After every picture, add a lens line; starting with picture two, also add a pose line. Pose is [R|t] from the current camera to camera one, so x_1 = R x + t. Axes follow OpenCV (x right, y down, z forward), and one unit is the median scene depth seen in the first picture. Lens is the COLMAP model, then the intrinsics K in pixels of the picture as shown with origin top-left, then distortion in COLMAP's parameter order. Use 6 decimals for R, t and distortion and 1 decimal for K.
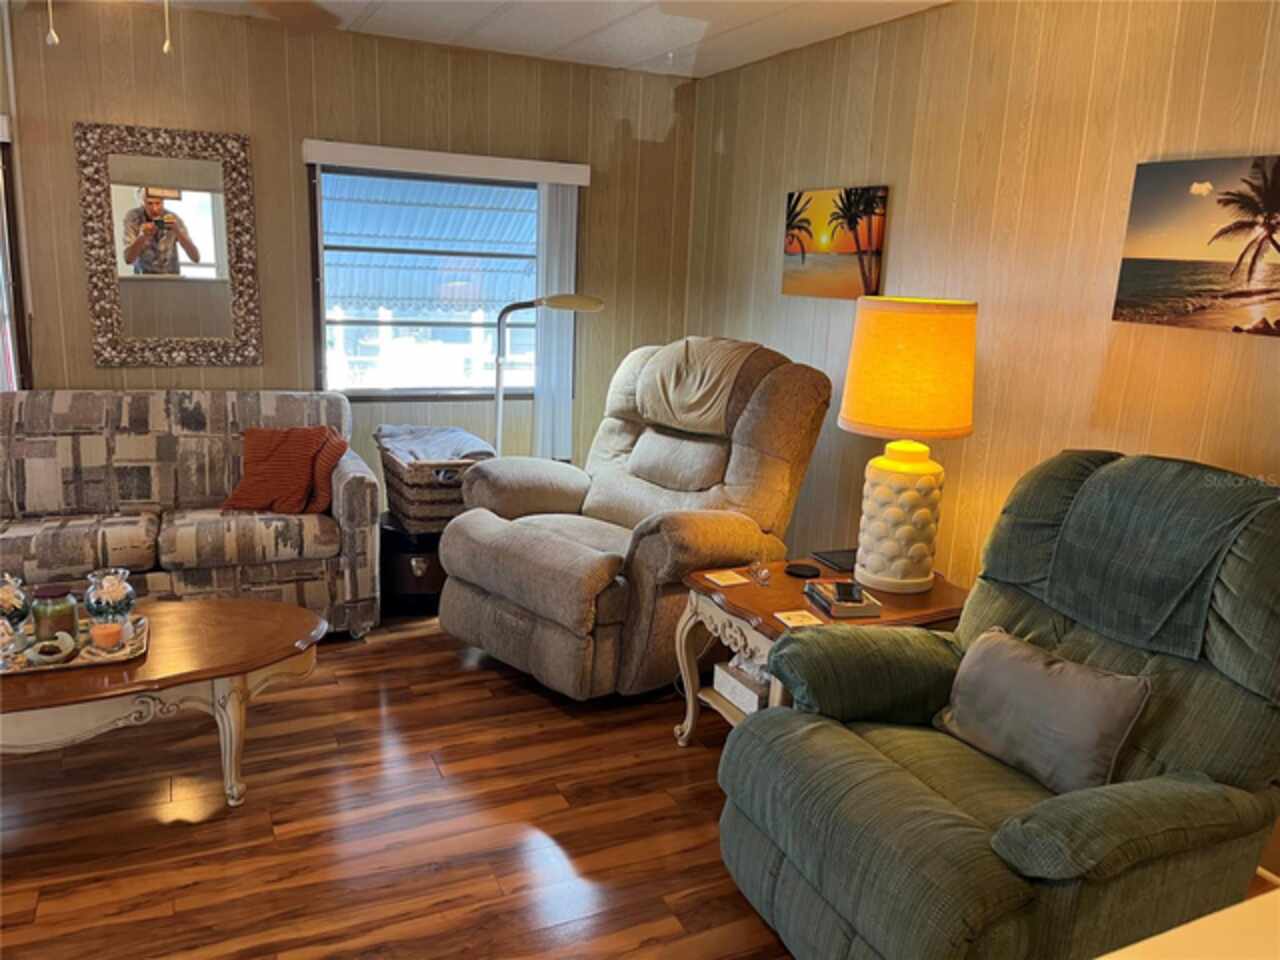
lens RADIAL K [[980.0, 0, 651.0], [0, 980.0, 484.3], [0, 0, 1]] dist [0.072775, -0.094185]
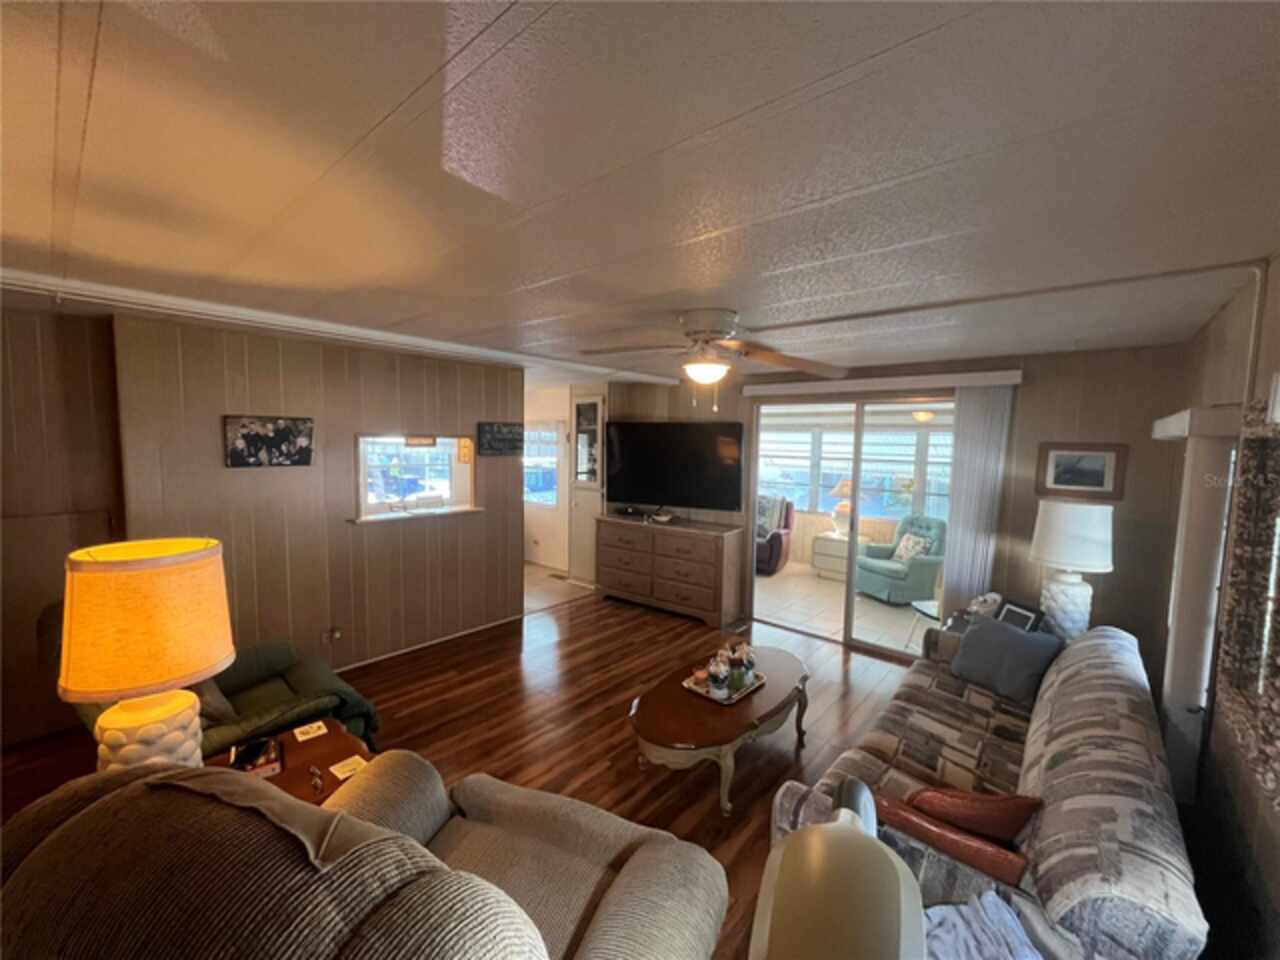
lens RADIAL K [[512.7, 0, 645.4], [0, 512.7, 479.2], [0, 0, 1]] dist [0.001191, 0.000196]
pose [[-0.909058, -0.030544, -0.415549, 0.012564], [-0.152870, 0.952212, 0.264430, -0.363220], [0.387614, 0.303907, -0.870285, 1.256785]]
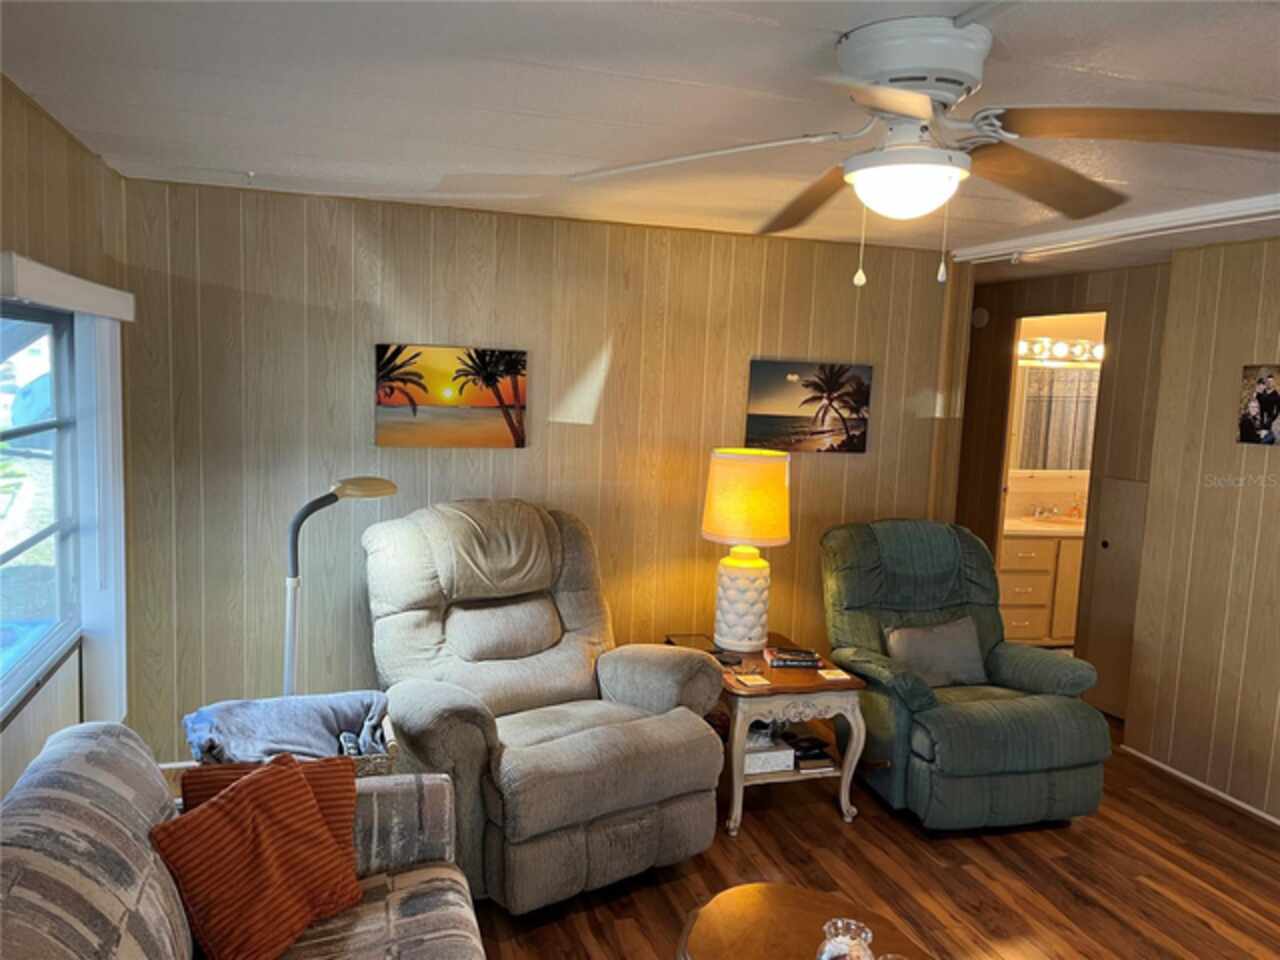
lens RADIAL K [[980.0, 0, 632.9], [0, 980.0, 497.7], [0, 0, 1]] dist [0.072775, -0.094185]
pose [[0.140356, -0.158088, 0.977399, -0.921047], [0.189733, 0.973170, 0.130158, -0.263576], [-0.971752, 0.167177, 0.166585, 0.719670]]
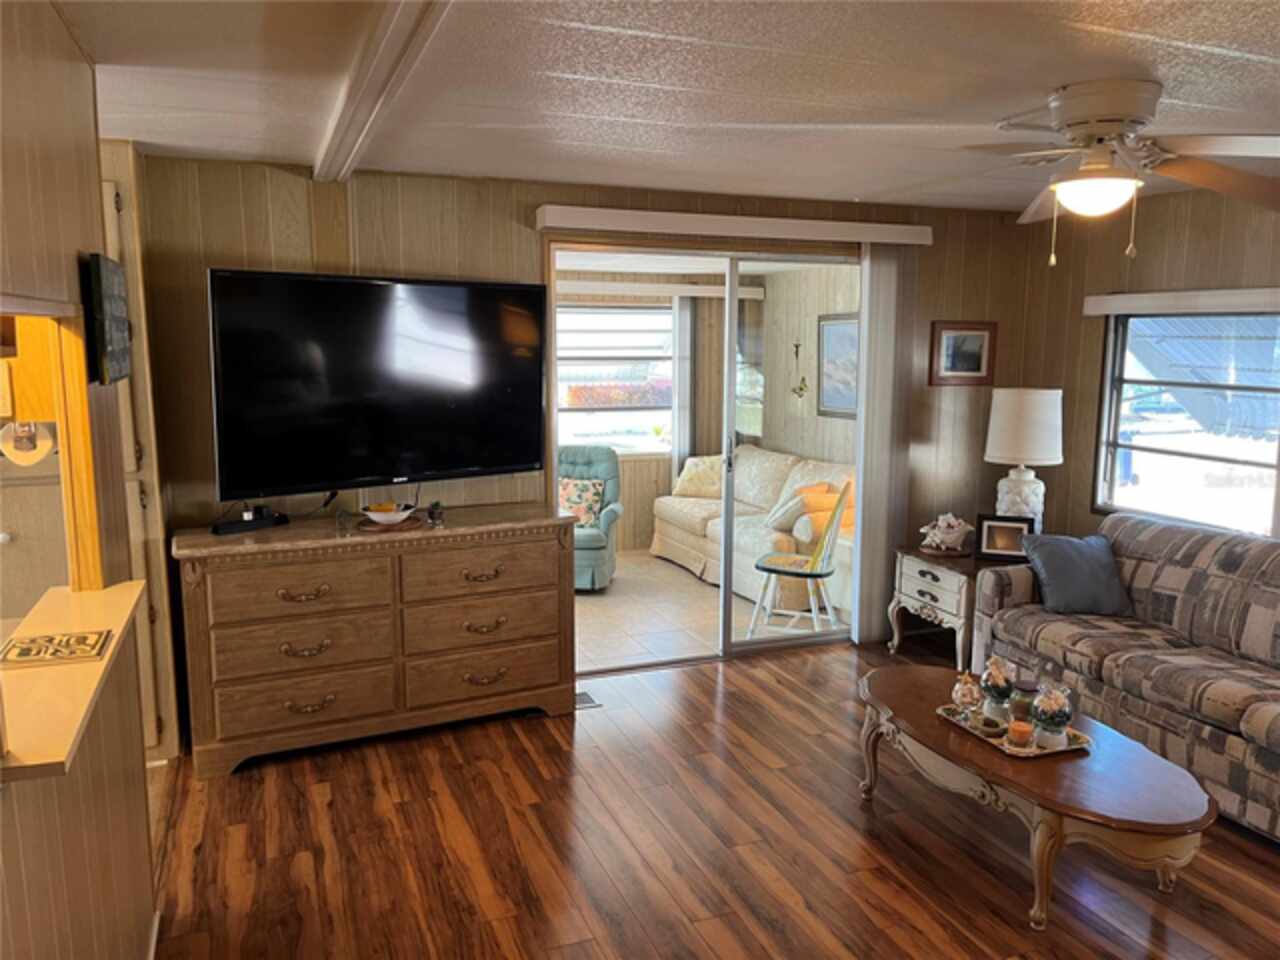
lens RADIAL K [[980.0, 0, 643.3], [0, 980.0, 475.4], [0, 0, 1]] dist [0.072775, -0.094185]
pose [[-0.062560, 0.096646, -0.993351, 0.462902], [-0.233281, 0.966314, 0.108707, -0.123762], [0.970395, 0.238531, -0.037907, 0.377020]]
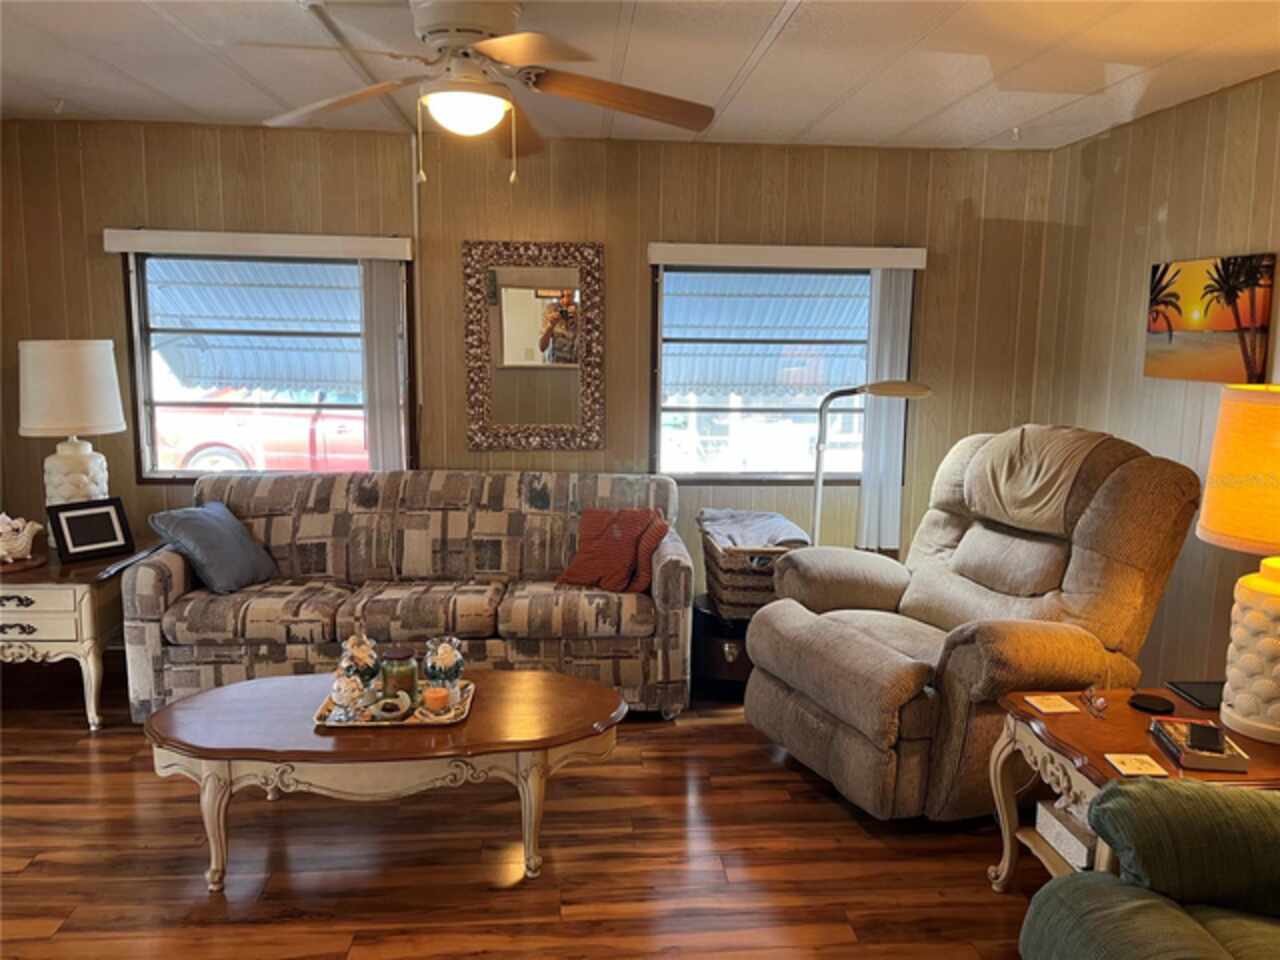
lens RADIAL K [[980.0, 0, 655.9], [0, 980.0, 469.4], [0, 0, 1]] dist [0.072775, -0.094185]
pose [[0.937451, 0.020120, -0.347536, 0.039196], [-0.051878, 0.995255, -0.082318, -0.016474], [0.344231, 0.095198, 0.934046, 0.027705]]
